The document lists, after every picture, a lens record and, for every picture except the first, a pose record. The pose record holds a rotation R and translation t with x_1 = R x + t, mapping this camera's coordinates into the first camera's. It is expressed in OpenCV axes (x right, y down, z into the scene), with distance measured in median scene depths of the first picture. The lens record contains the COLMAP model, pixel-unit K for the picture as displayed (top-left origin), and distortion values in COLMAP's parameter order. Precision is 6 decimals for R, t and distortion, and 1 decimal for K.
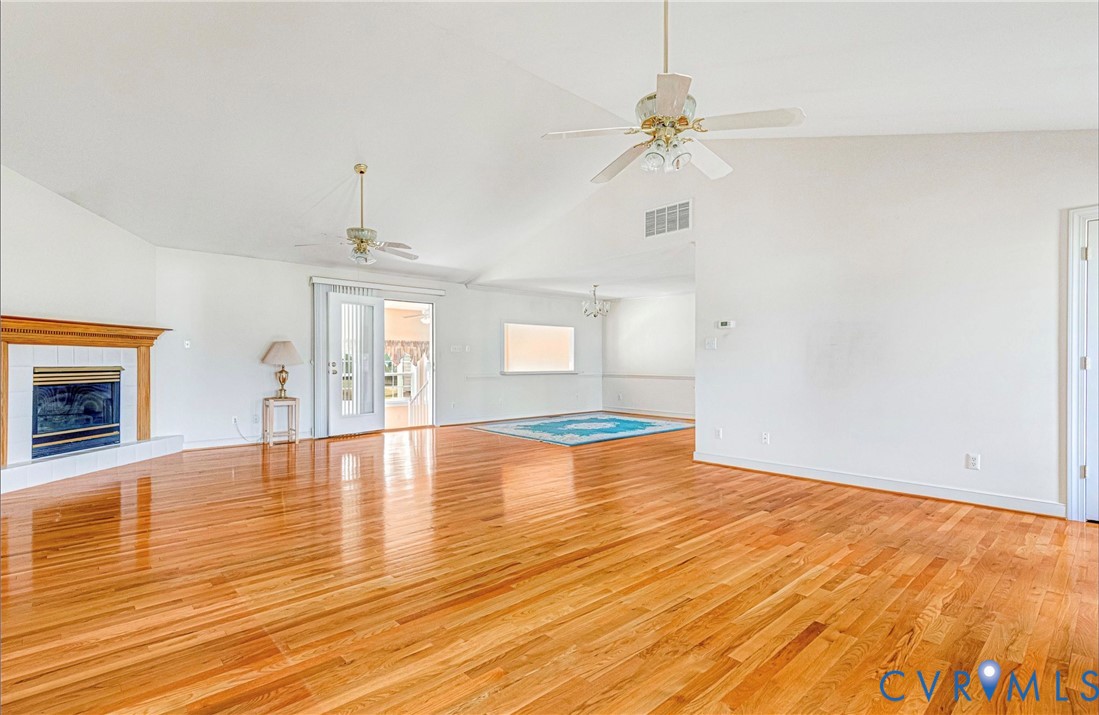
lens RADIAL K [[508.5, 0, 549.5], [0, 508.5, 357.5], [0, 0, 1]] dist [-0.002169, -0.000085]
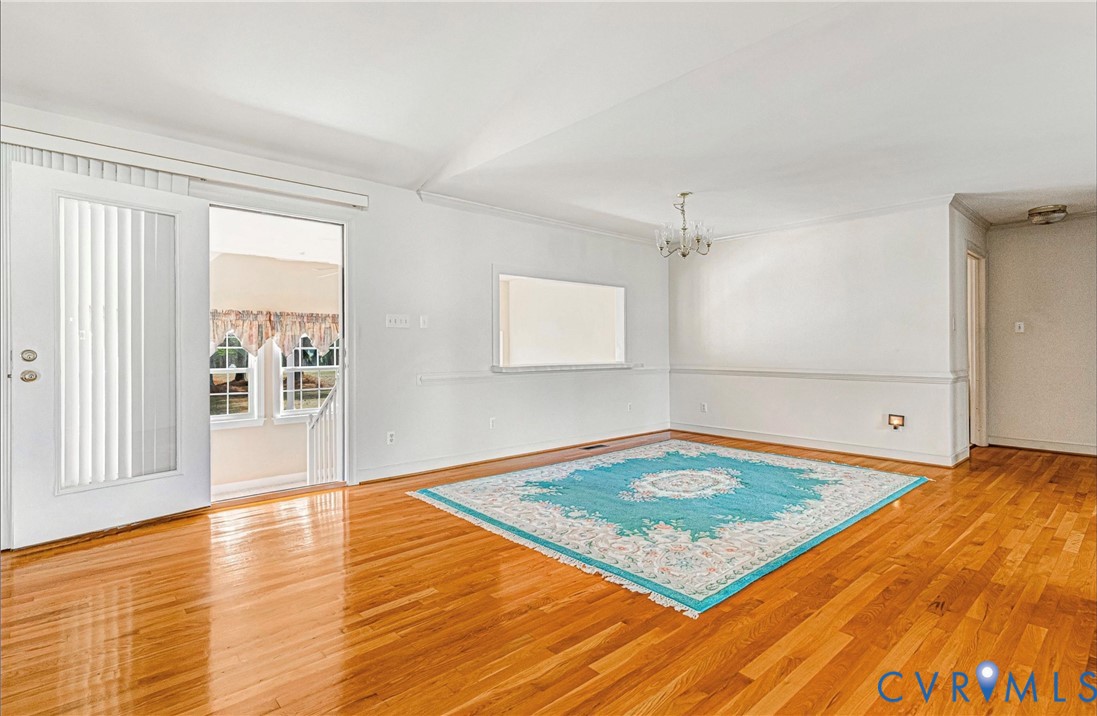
lens RADIAL K [[507.5, 0, 548.5], [0, 507.5, 358.0], [0, 0, 1]] dist [-0.002169, -0.000085]
pose [[0.999334, -0.005176, -0.036116, -0.020152], [0.006067, 0.999679, 0.024605, 0.006494], [0.035977, -0.024807, 0.999045, 0.482697]]
